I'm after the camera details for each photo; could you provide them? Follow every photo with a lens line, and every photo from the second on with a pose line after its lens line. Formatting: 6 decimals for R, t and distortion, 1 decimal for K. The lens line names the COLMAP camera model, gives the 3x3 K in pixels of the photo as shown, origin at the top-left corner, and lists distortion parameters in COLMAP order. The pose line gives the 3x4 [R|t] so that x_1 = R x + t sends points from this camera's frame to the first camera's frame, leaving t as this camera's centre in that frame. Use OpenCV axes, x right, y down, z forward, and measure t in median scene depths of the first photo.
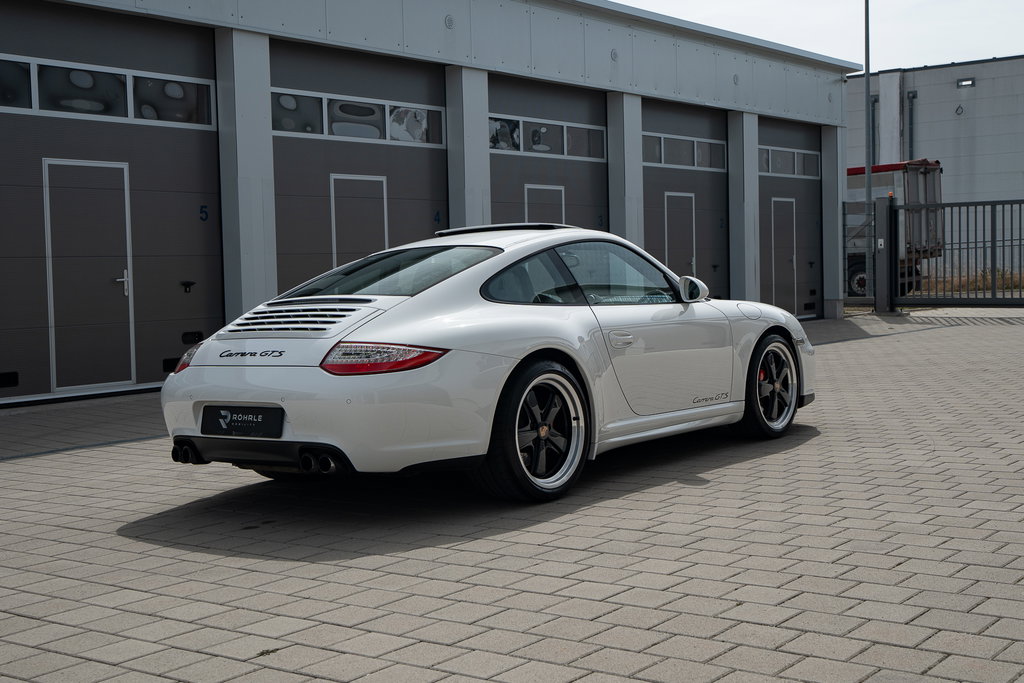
lens RADIAL K [[1370.1, 0, 557.8], [0, 1370.1, 341.1], [0, 0, 1]] dist [0.041816, 0.010632]
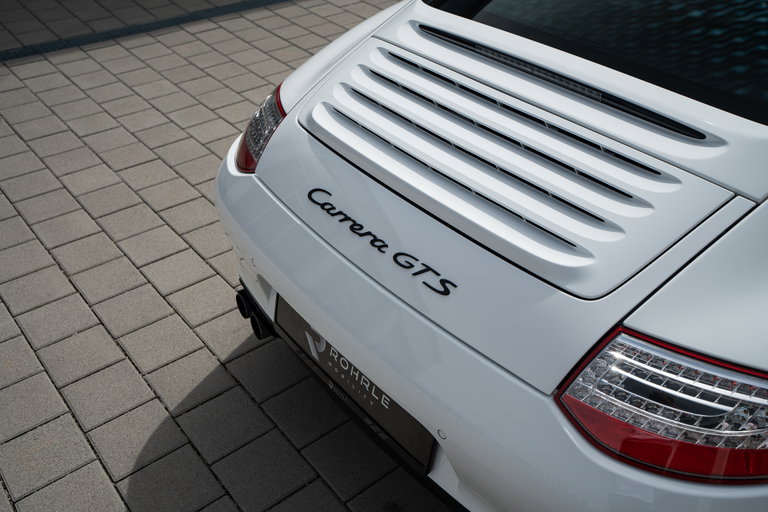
lens RADIAL K [[728.9, 0, 384.0], [0, 728.9, 256.0], [0, 0, 1]] dist [0.056186, 0.018724]
pose [[0.970267, 0.174048, -0.168194, -0.056646], [-0.050339, 0.824825, 0.563143, -0.034512], [0.236744, -0.537933, 0.809061, 0.254705]]
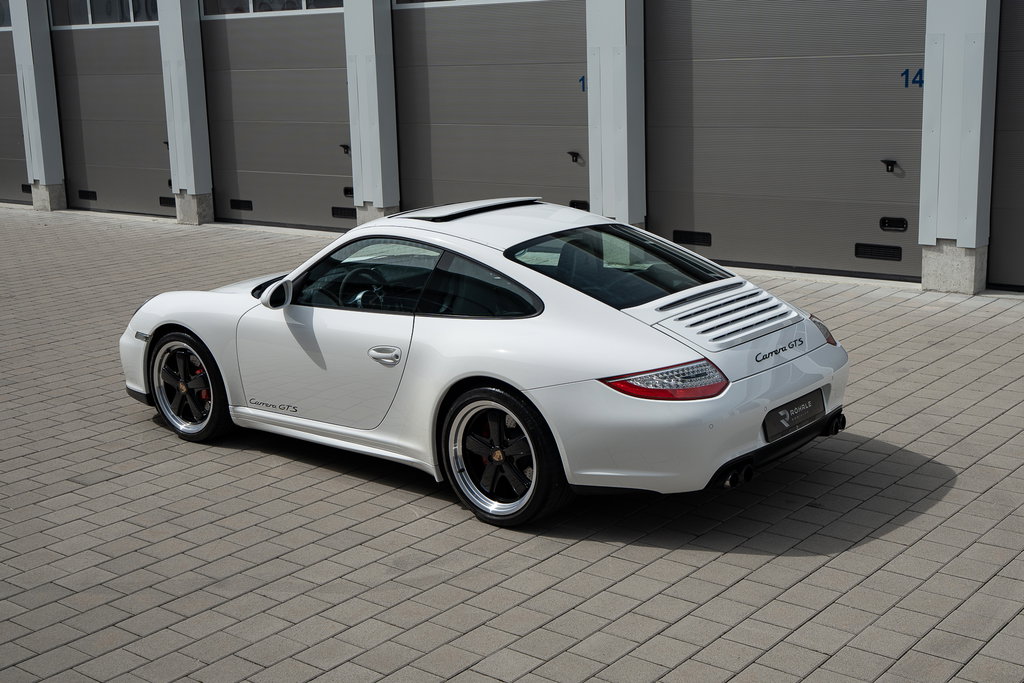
lens RADIAL K [[1370.1, 0, 557.8], [0, 1370.1, 341.1], [0, 0, 1]] dist [0.041816, 0.010632]
pose [[0.007757, -0.179054, 0.983809, -0.381040], [0.077005, 0.981024, 0.177940, -0.059349], [-0.997001, 0.074378, 0.021398, 0.355463]]
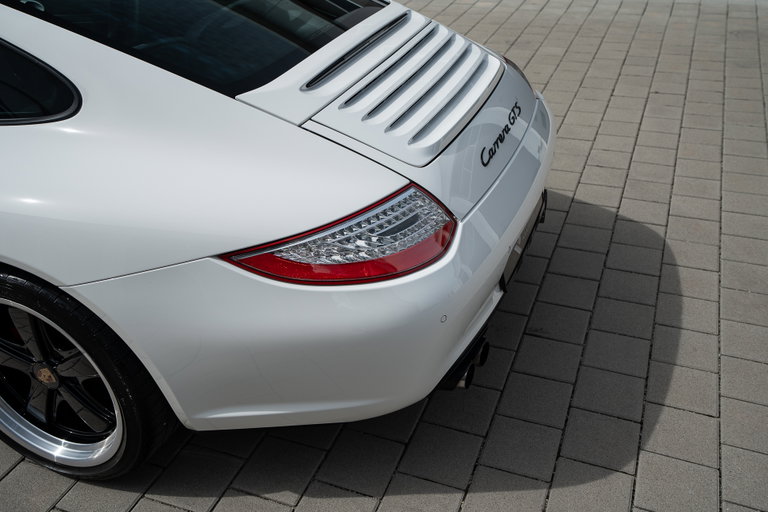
lens RADIAL K [[728.9, 0, 384.0], [0, 728.9, 256.0], [0, 0, 1]] dist [0.056186, 0.018724]
pose [[-0.282252, -0.458907, 0.842460, -0.160578], [0.090381, 0.861539, 0.499581, -0.035411], [-0.955073, 0.217150, -0.201694, 0.352183]]
